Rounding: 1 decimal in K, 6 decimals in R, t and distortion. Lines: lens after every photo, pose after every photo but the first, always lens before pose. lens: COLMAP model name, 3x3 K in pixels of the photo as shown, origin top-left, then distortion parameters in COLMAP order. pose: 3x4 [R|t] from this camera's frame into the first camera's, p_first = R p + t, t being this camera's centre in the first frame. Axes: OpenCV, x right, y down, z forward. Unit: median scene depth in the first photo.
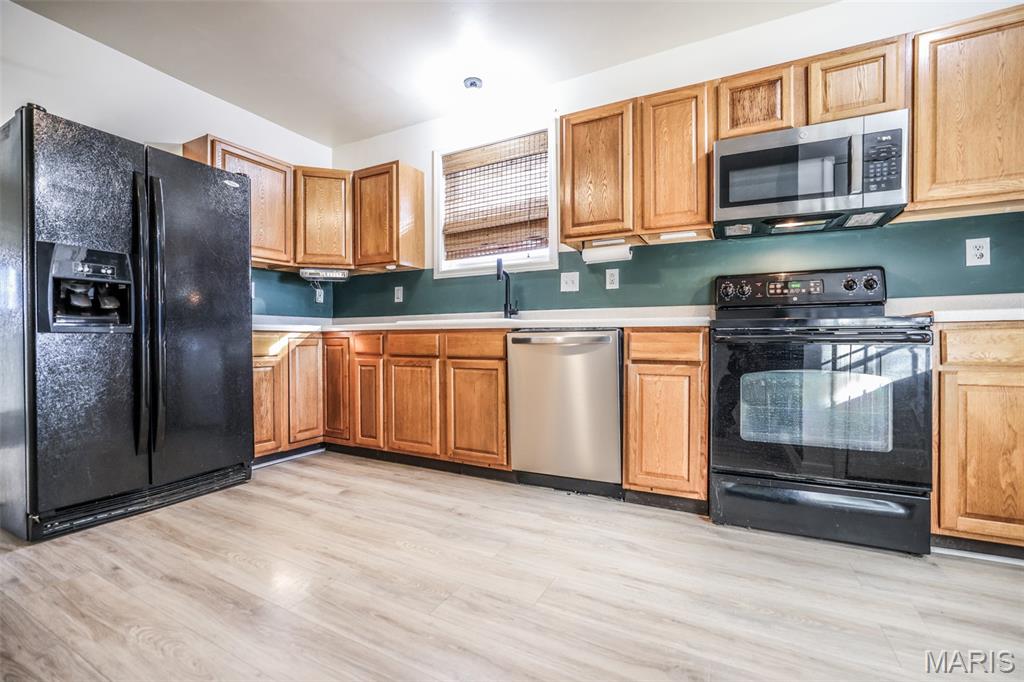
lens RADIAL K [[436.0, 0, 512.0], [0, 436.0, 341.0], [0, 0, 1]] dist [-0.043949, 0.016059]
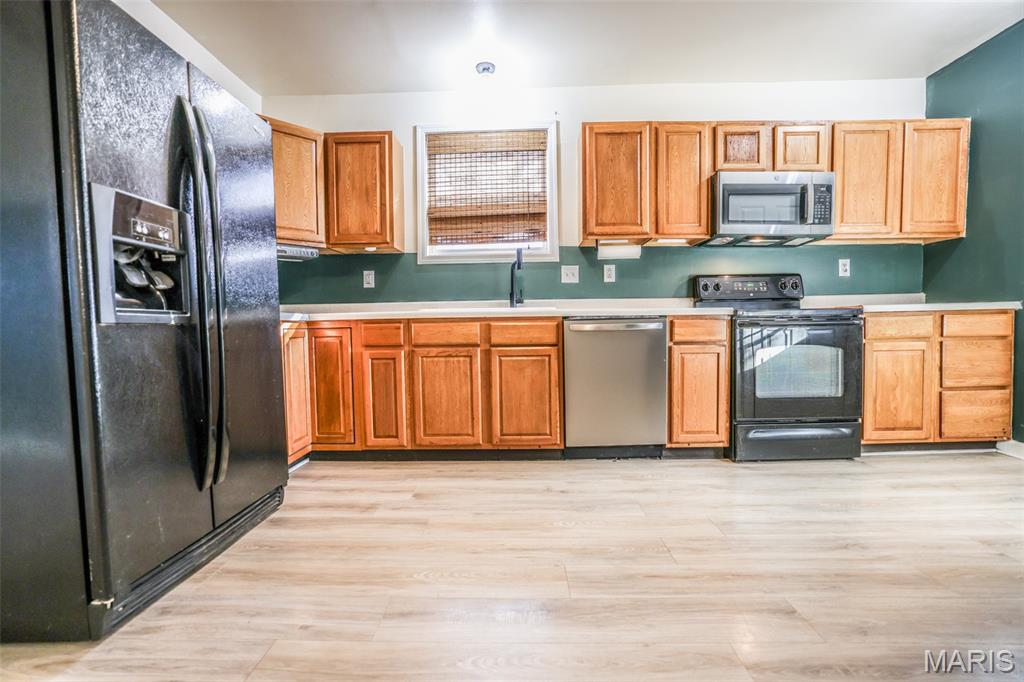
lens RADIAL K [[436.0, 0, 512.0], [0, 436.0, 341.0], [0, 0, 1]] dist [-0.043949, 0.016059]
pose [[0.897616, -0.026146, 0.440002, -0.544541], [0.014630, 0.999456, 0.029546, -0.001995], [-0.440535, -0.020084, 0.897511, 0.084662]]
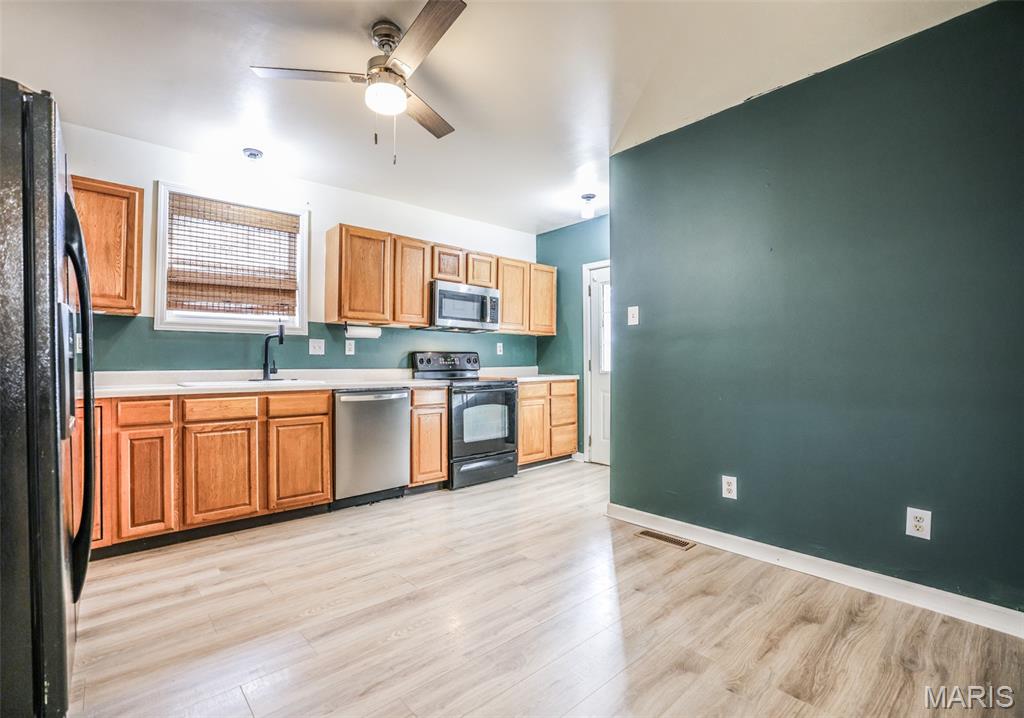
lens RADIAL K [[460.8, 0, 481.5], [0, 460.8, 357.7], [0, 0, 1]] dist [-0.045169, 0.020102]
pose [[0.388385, 0.014166, 0.921388, -0.991035], [0.007330, 0.999803, -0.018462, -0.086393], [-0.921468, 0.013924, 0.388204, 0.072026]]
